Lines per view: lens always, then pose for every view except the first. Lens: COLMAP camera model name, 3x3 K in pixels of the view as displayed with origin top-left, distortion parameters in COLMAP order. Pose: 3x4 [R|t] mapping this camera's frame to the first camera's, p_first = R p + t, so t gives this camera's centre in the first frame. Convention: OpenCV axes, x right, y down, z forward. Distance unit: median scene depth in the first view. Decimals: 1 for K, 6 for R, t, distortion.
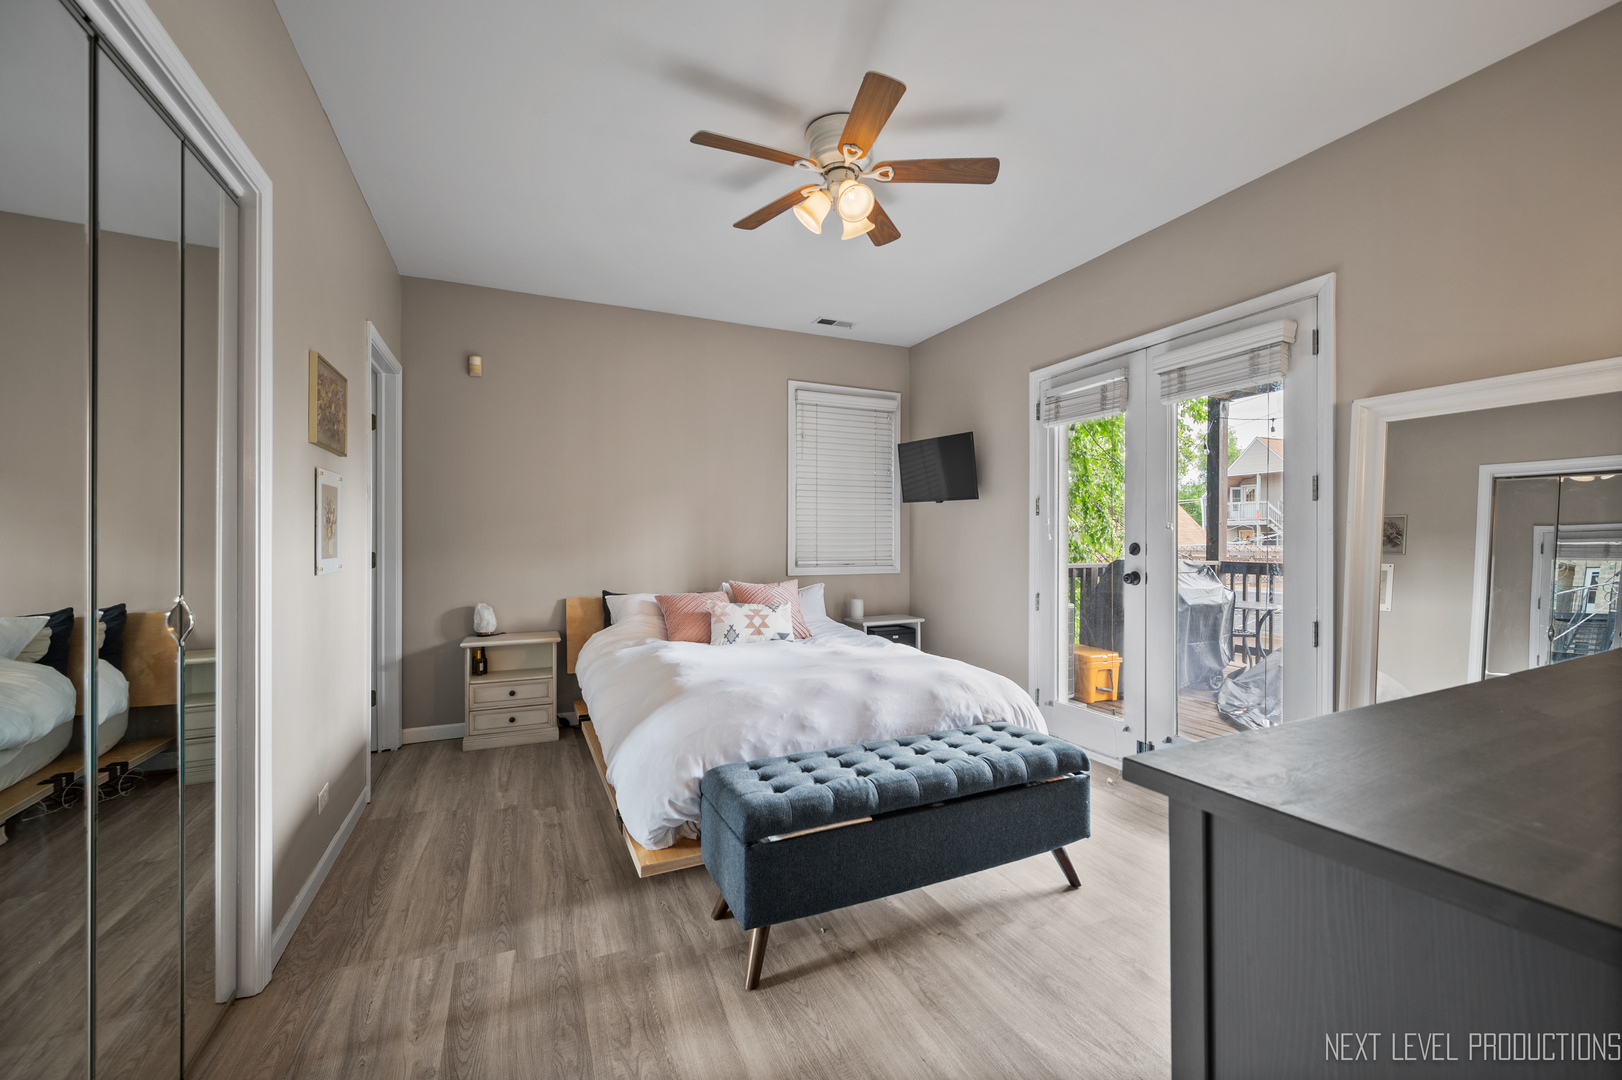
lens RADIAL K [[657.6, 0, 809.5], [0, 657.6, 535.9], [0, 0, 1]] dist [-0.001132, 0.000672]
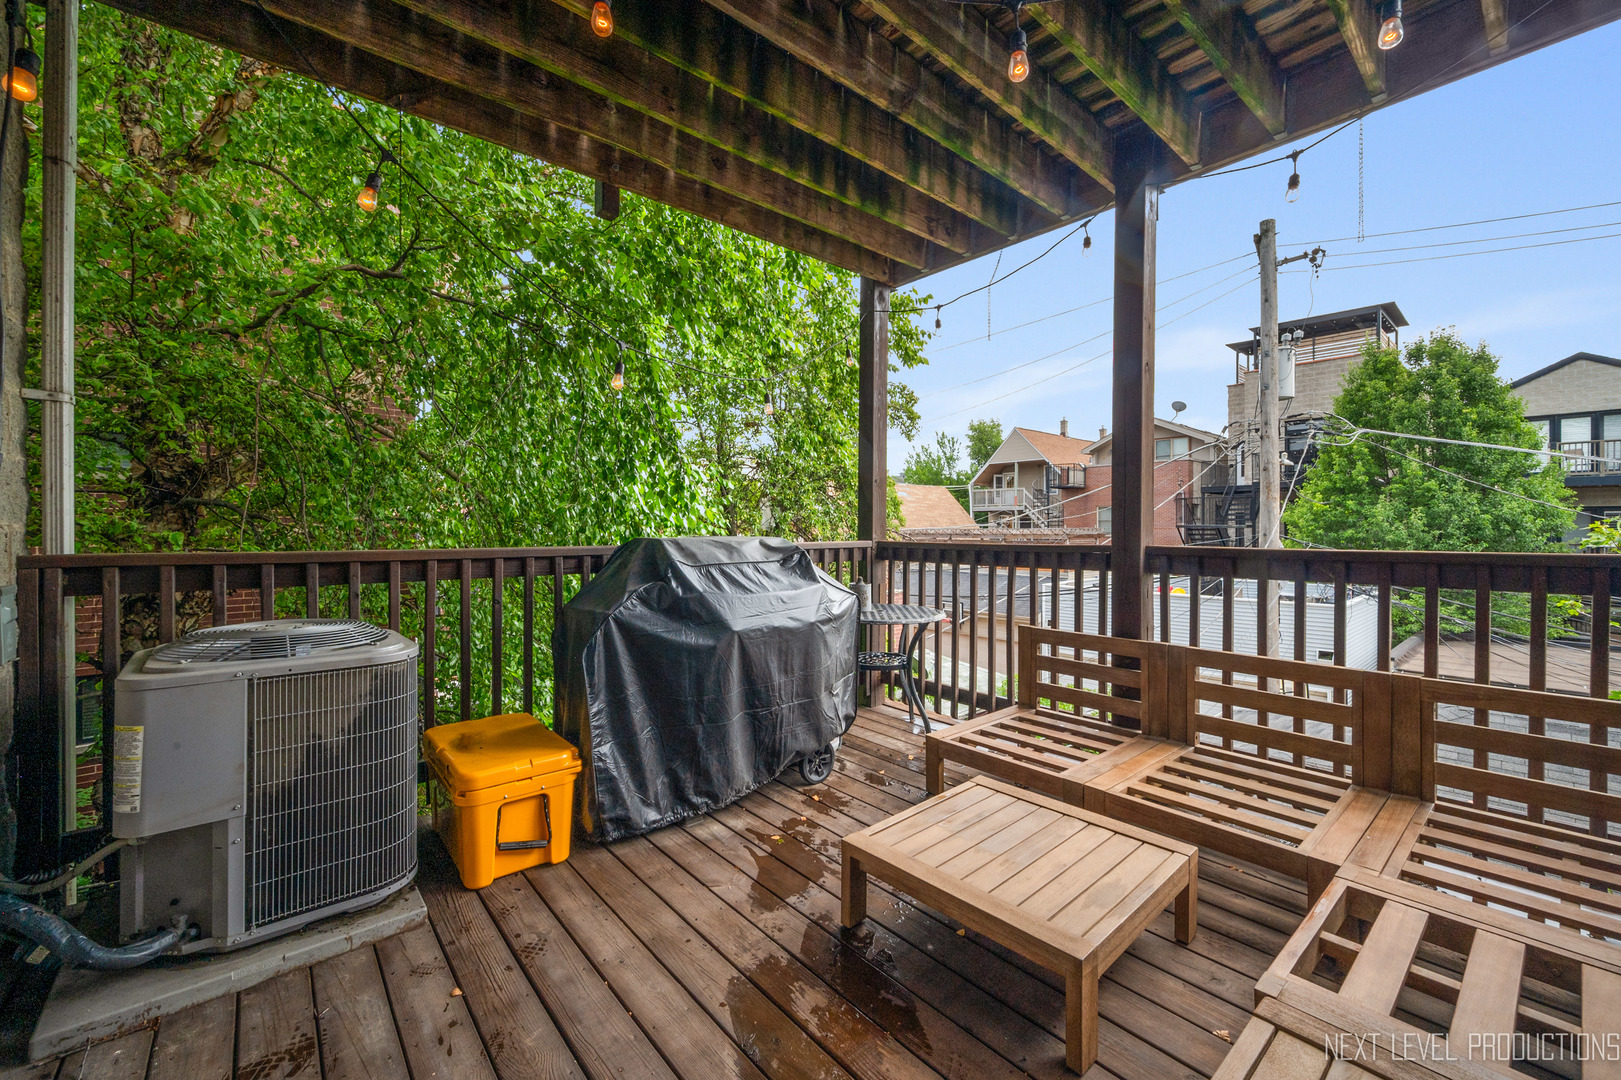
lens RADIAL K [[657.2, 0, 815.9], [0, 657.2, 533.1], [0, 0, 1]] dist [-0.001132, 0.000672]
pose [[0.957801, -0.016787, 0.286940, 0.386423], [0.013660, 0.999824, 0.012896, 0.022480], [-0.287106, -0.008432, 0.957862, 0.411681]]
